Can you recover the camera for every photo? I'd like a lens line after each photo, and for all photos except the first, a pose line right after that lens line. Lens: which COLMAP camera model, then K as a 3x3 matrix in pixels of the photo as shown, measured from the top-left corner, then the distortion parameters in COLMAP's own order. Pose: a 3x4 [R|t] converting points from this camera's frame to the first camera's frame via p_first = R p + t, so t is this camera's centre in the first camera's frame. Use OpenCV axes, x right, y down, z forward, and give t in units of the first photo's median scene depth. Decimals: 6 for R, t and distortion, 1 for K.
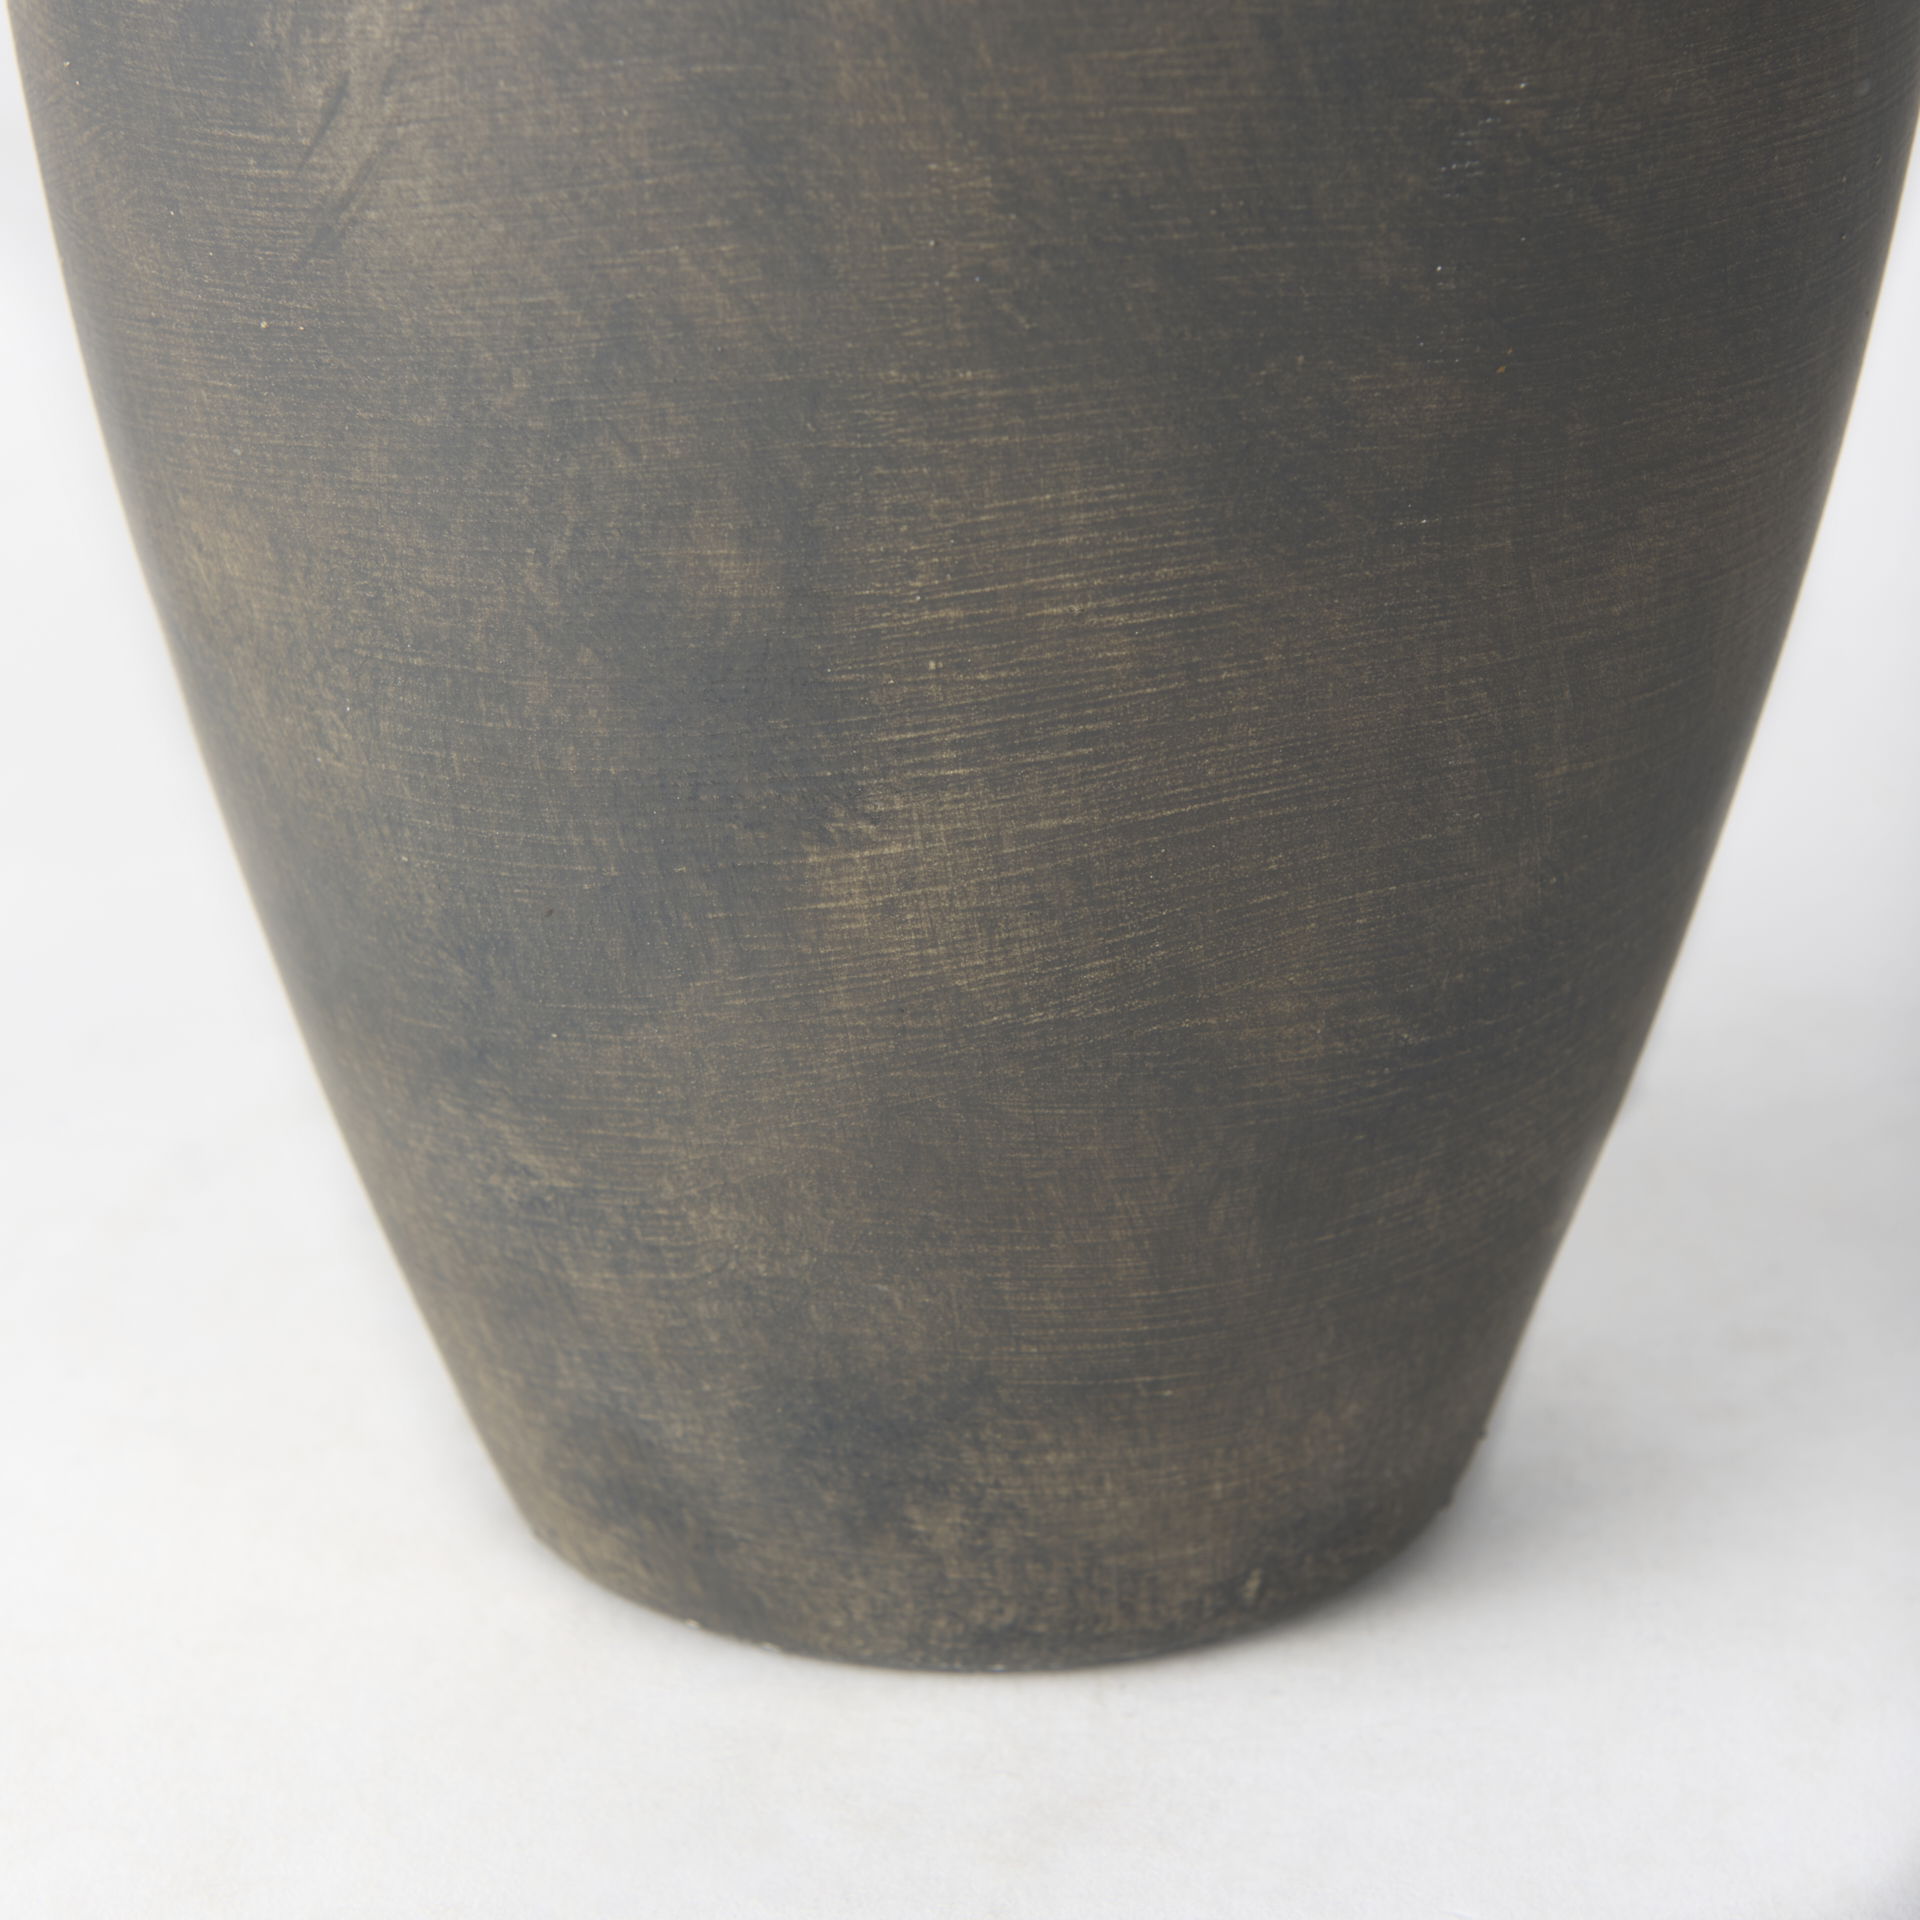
lens RADIAL K [[5737.5, 0, 959.4], [0, 5737.5, 880.2], [0, 0, 1]] dist [-0.016723, 0.557434]
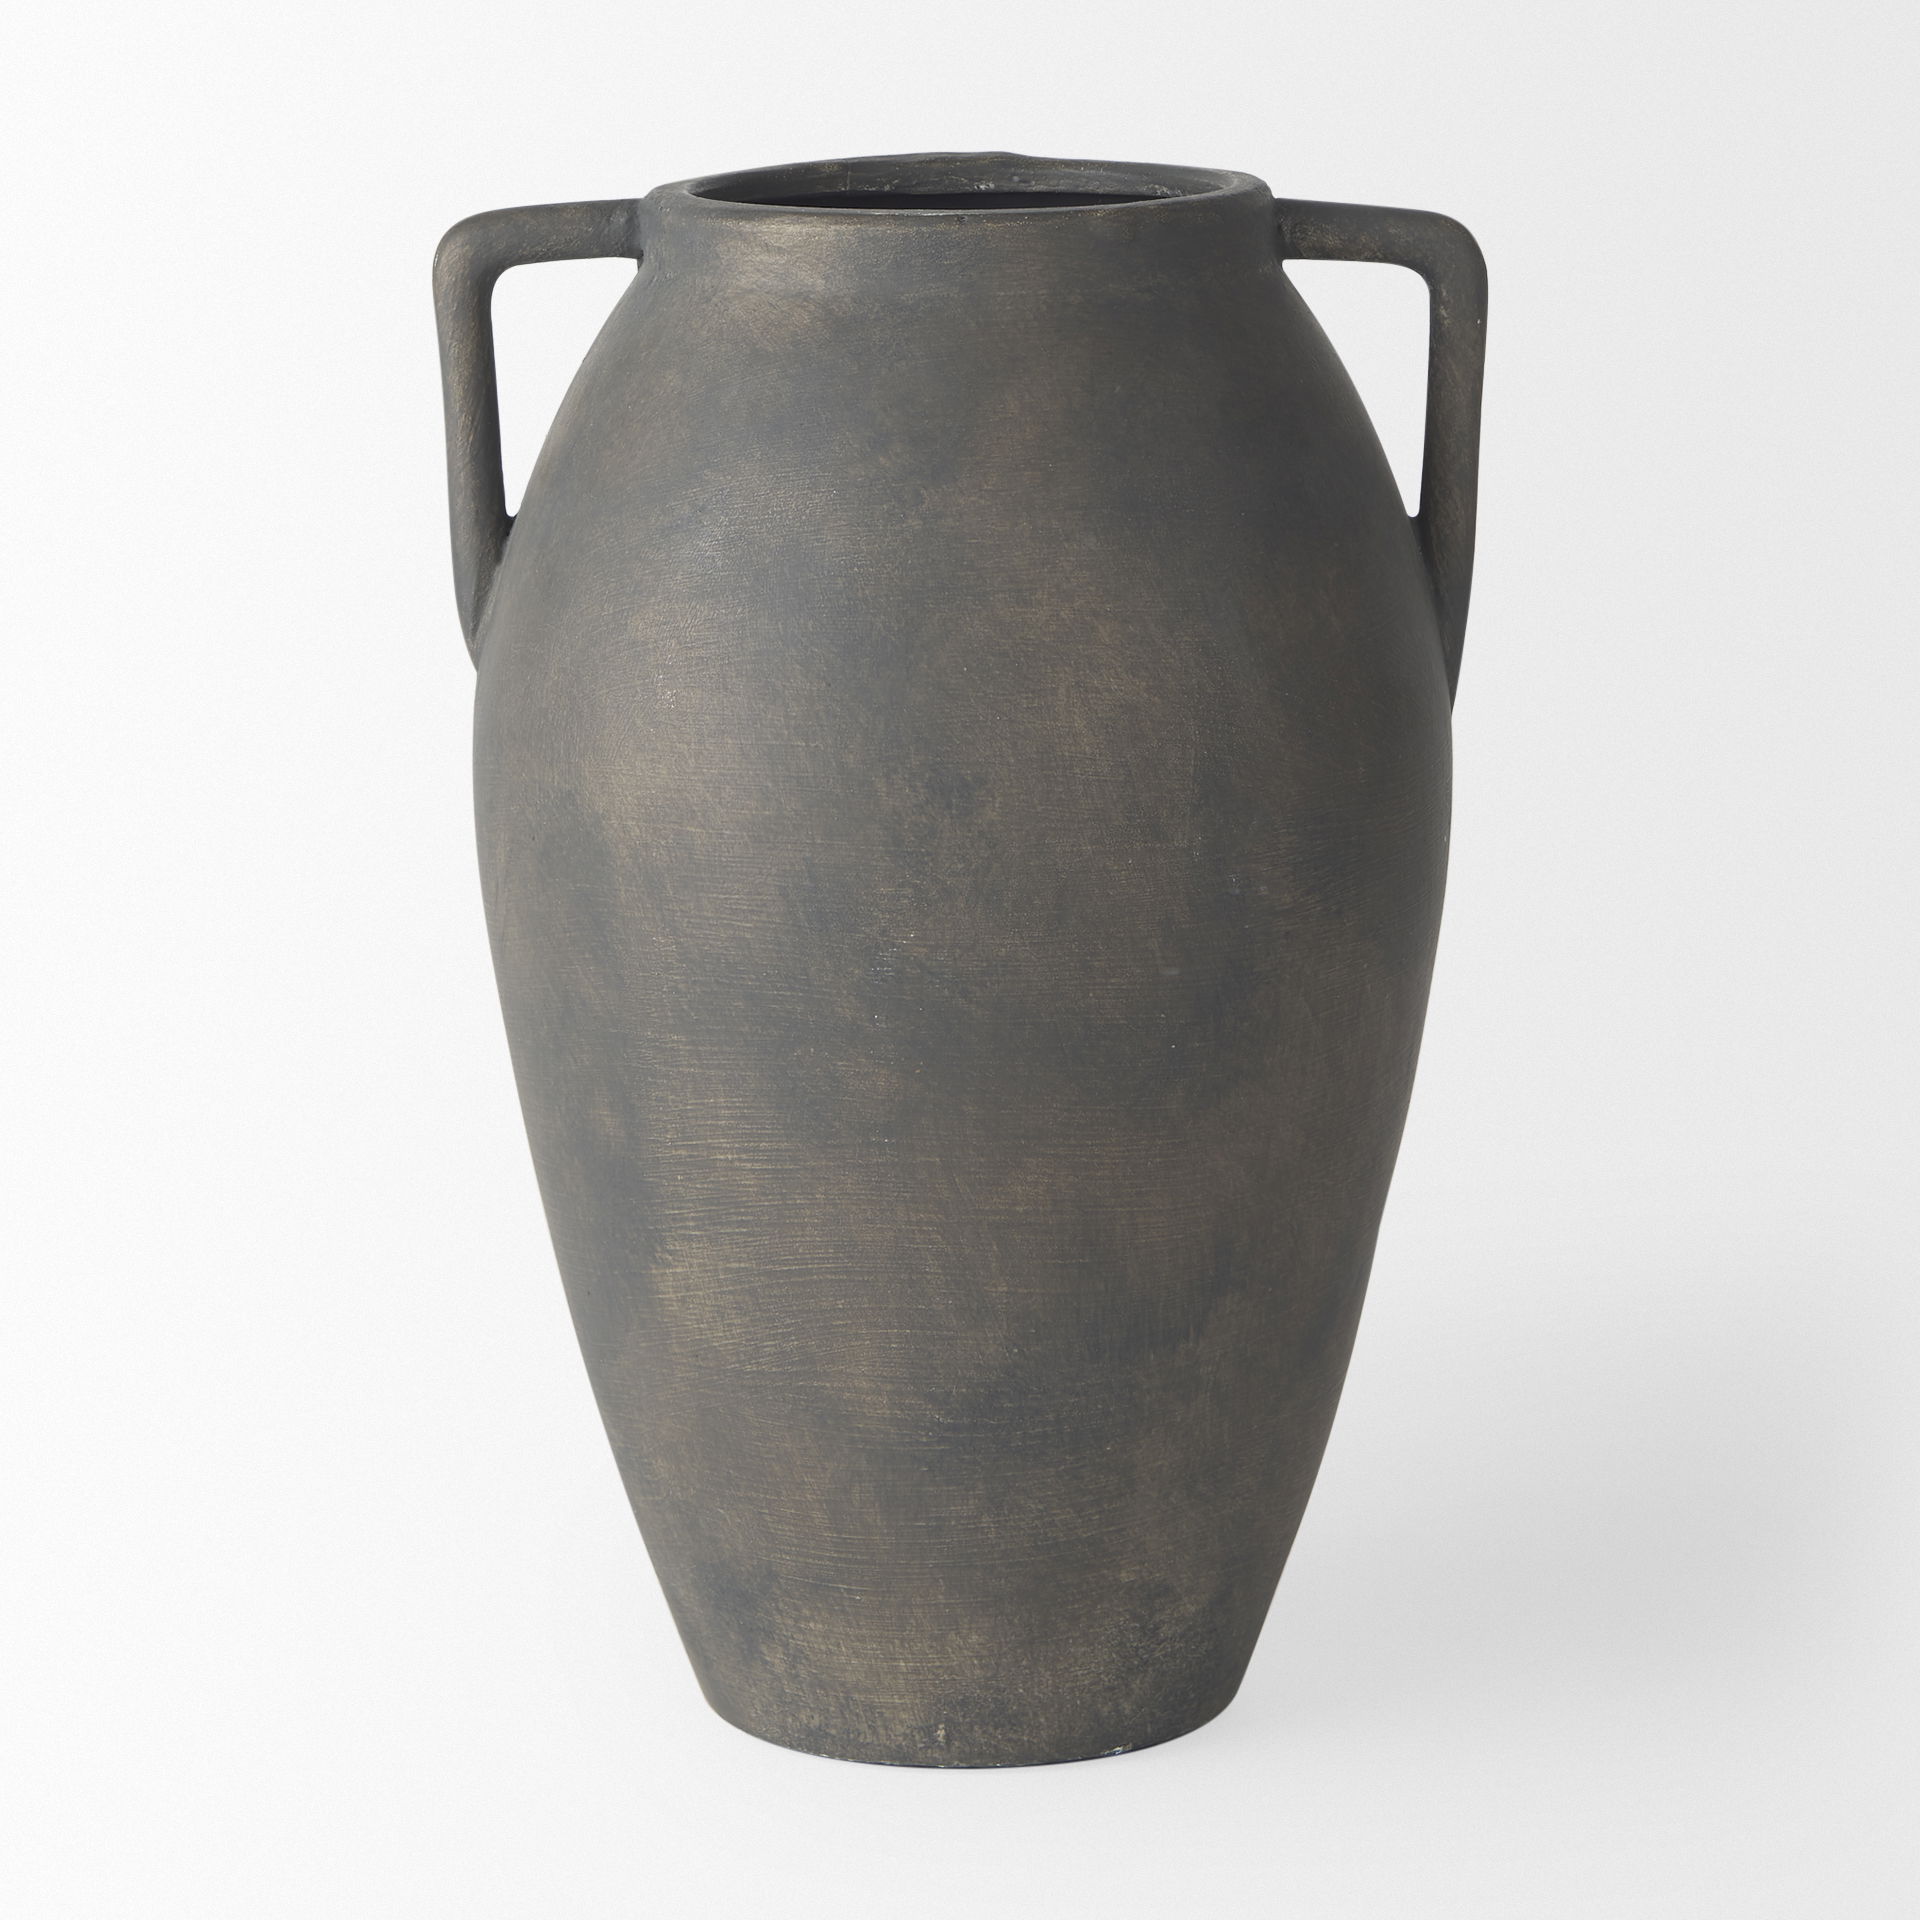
lens RADIAL K [[6259.3, 0, 960.0], [0, 6259.3, 960.0], [0, 0, 1]] dist [0.113468, 1.570325]
pose [[0.850146, 0.109397, -0.515057, 1.246720], [-0.201759, 0.971201, -0.126738, 0.154632], [0.486359, 0.211663, 0.847734, -0.921124]]
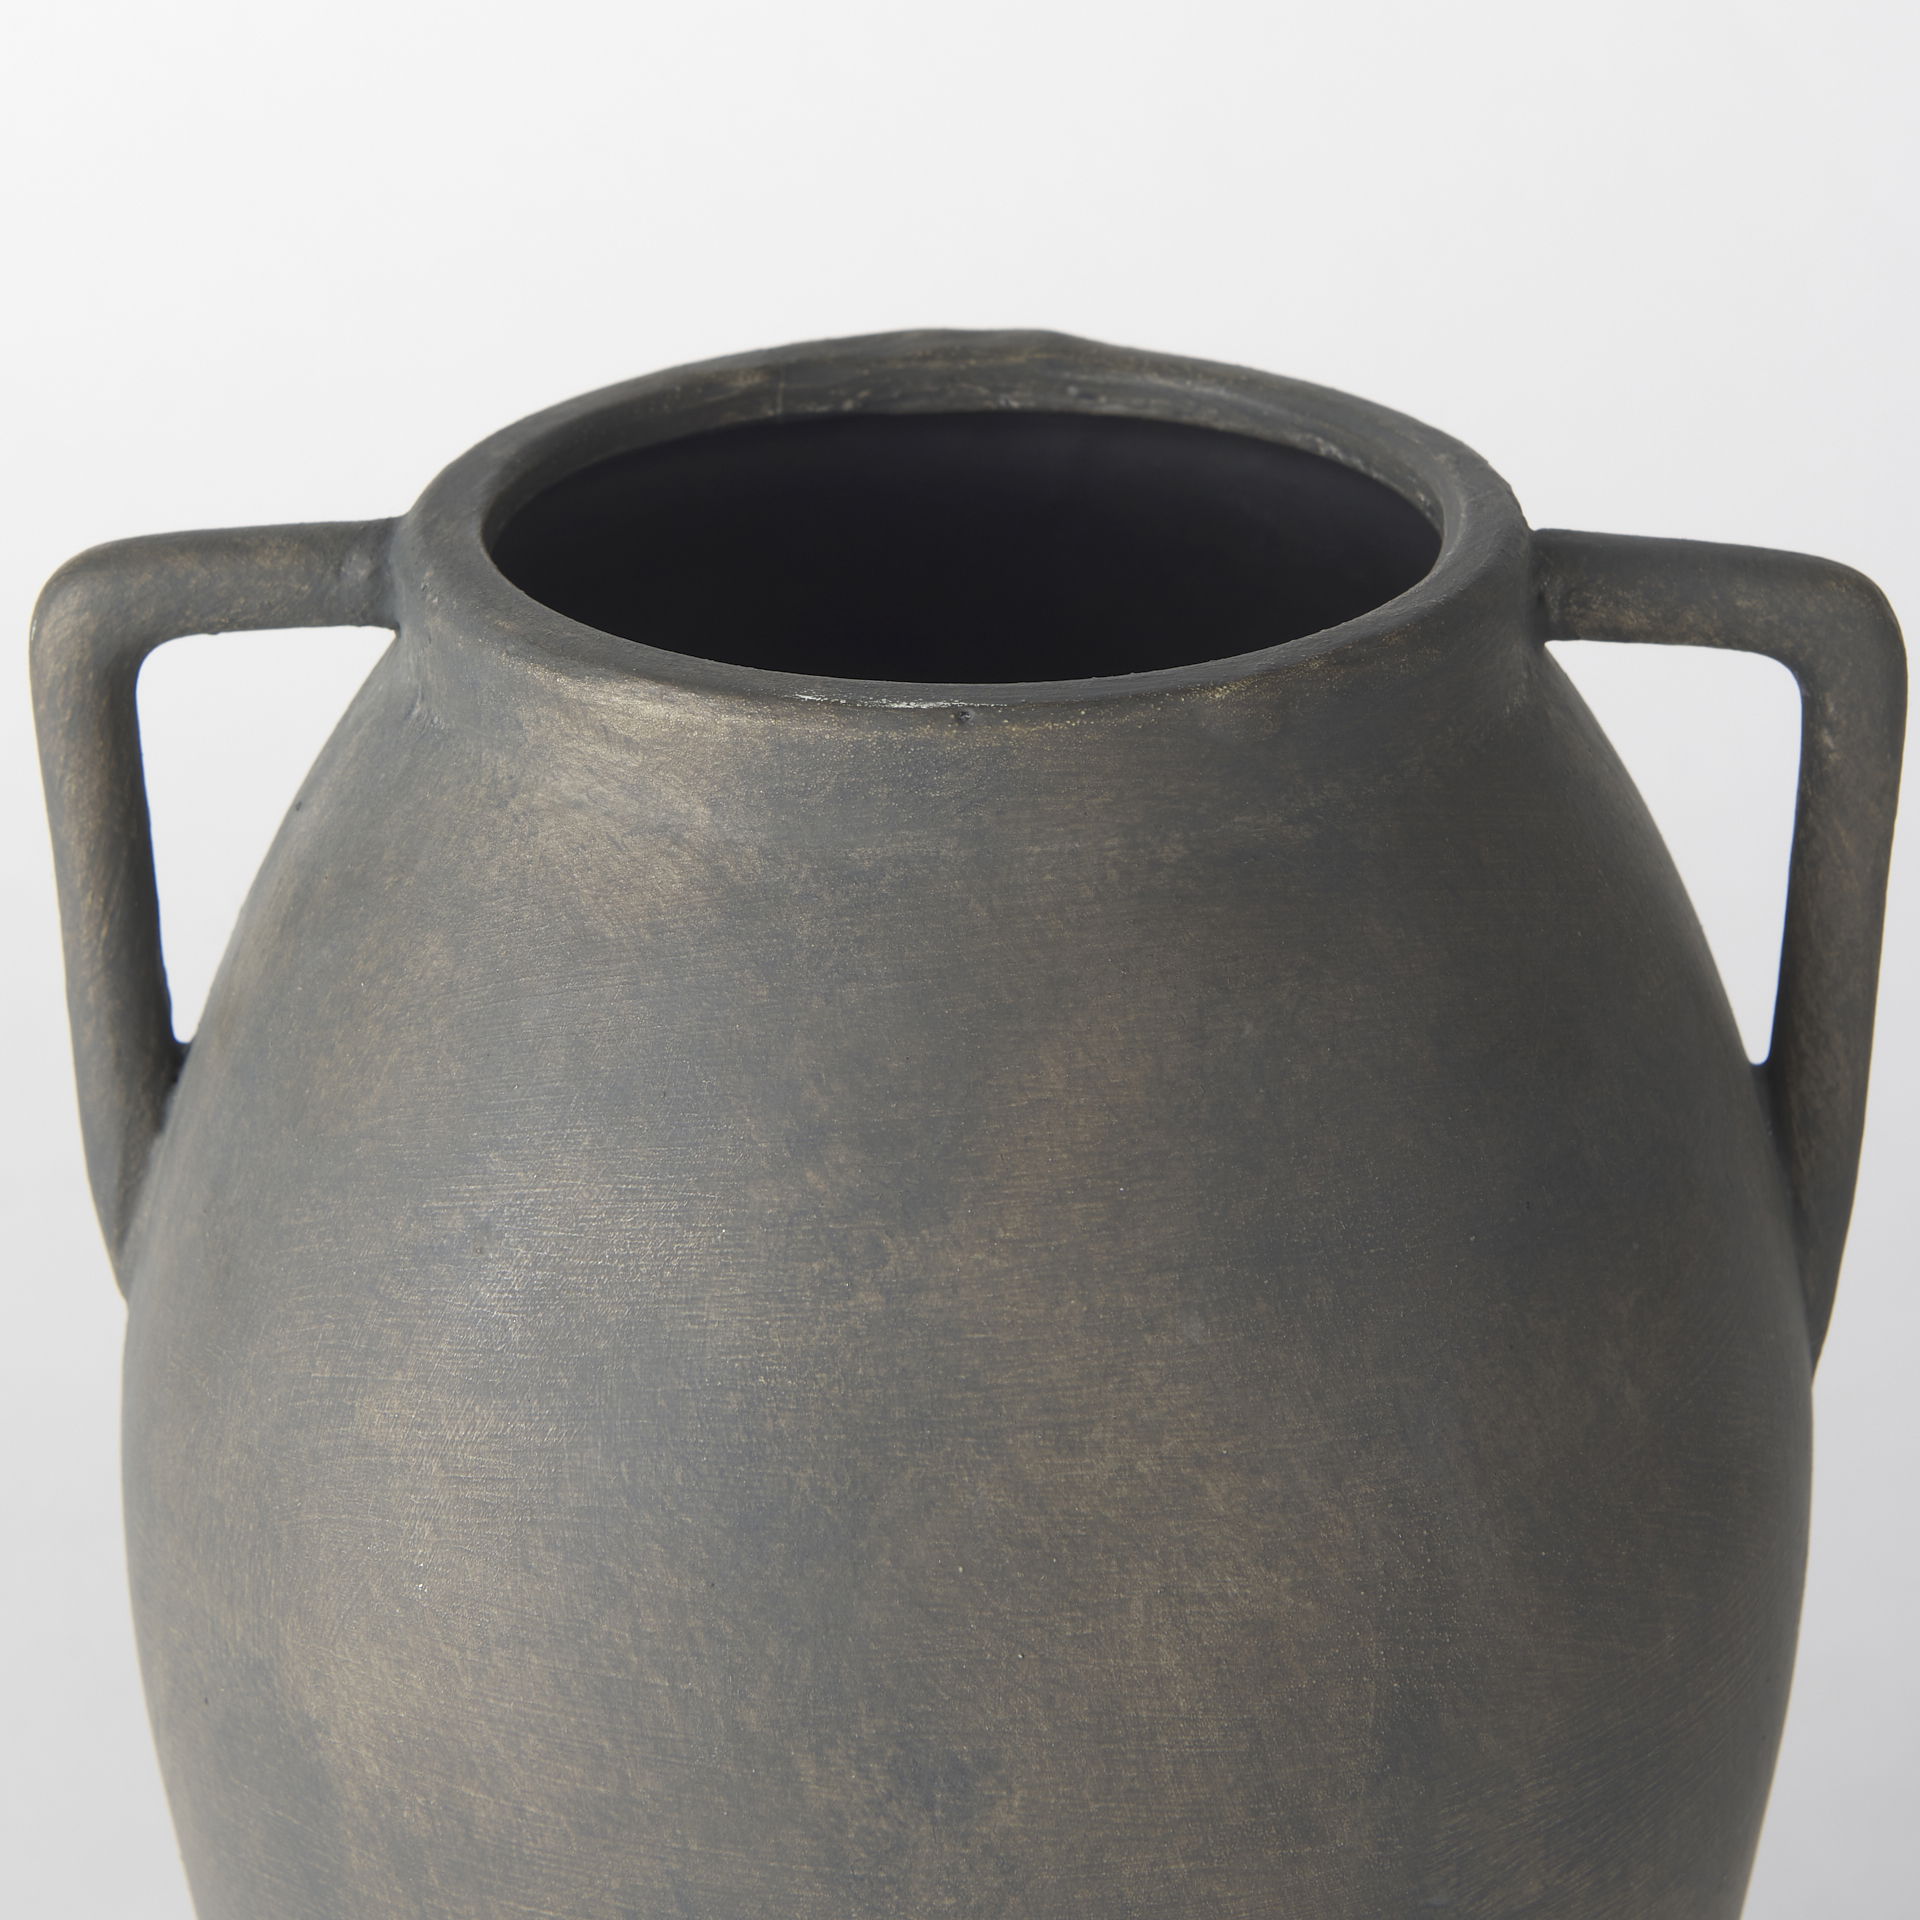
lens RADIAL K [[6108.7, 0, 1021.4], [0, 6108.7, 957.3], [0, 0, 1]] dist [0.018316, 0.187395]
pose [[0.846097, 0.221736, -0.484719, 0.656394], [-0.212156, 0.974324, 0.075381, -0.428946], [0.488988, 0.039056, 0.871416, -0.097833]]
